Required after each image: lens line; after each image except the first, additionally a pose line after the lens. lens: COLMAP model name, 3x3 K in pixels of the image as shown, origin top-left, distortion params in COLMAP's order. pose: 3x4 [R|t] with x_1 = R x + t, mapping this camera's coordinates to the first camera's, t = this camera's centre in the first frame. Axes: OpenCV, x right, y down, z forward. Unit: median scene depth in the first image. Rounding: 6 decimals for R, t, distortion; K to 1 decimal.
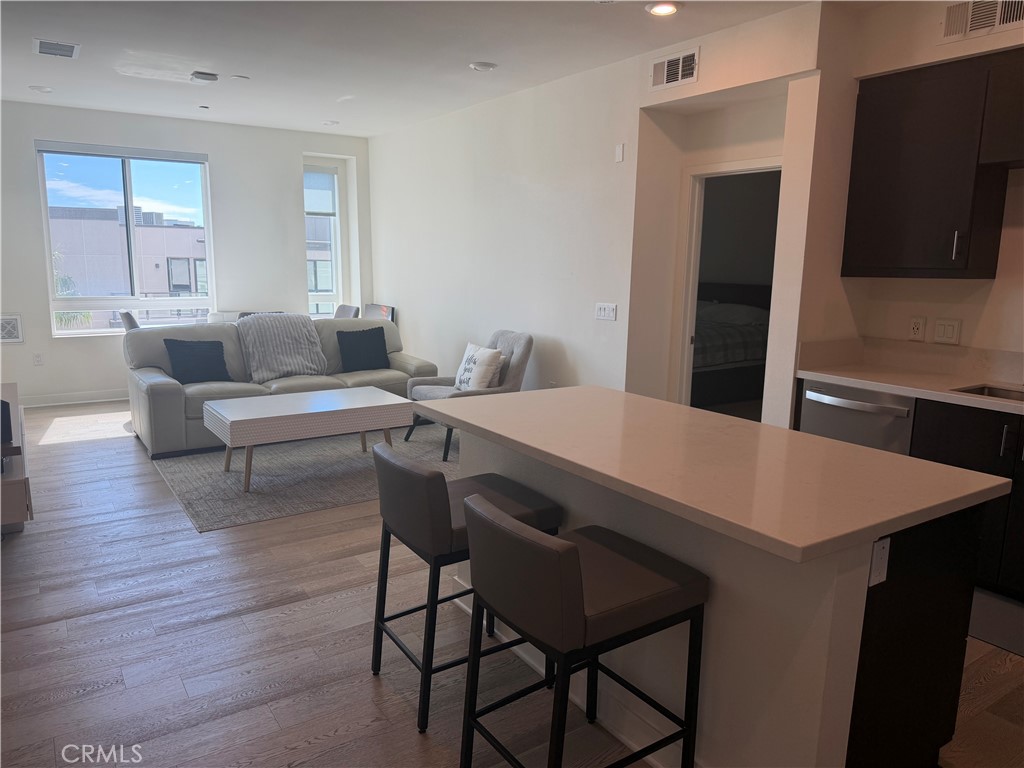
lens RADIAL K [[722.1, 0, 515.7], [0, 722.1, 385.4], [0, 0, 1]] dist [0.064872, -0.089828]
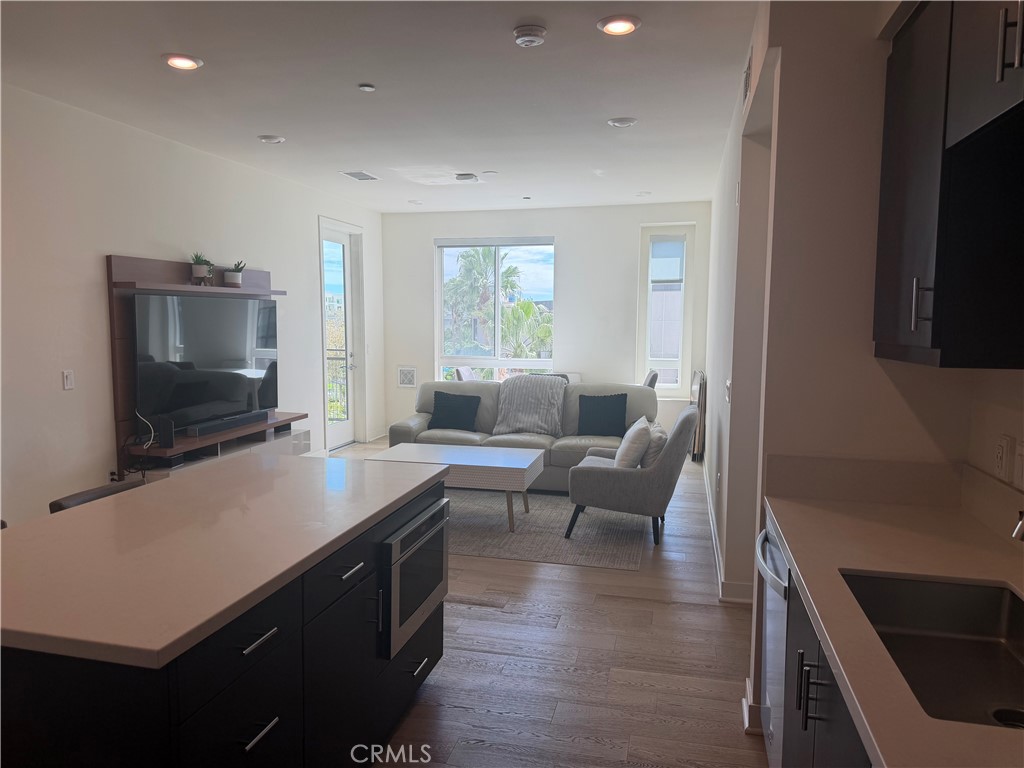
lens RADIAL K [[722.1, 0, 515.7], [0, 722.1, 385.4], [0, 0, 1]] dist [0.064872, -0.089828]
pose [[0.670035, 0.056817, -0.740152, 0.472642], [-0.122979, 0.991785, -0.035195, -0.043401], [0.732072, 0.114605, 0.671518, 0.260137]]
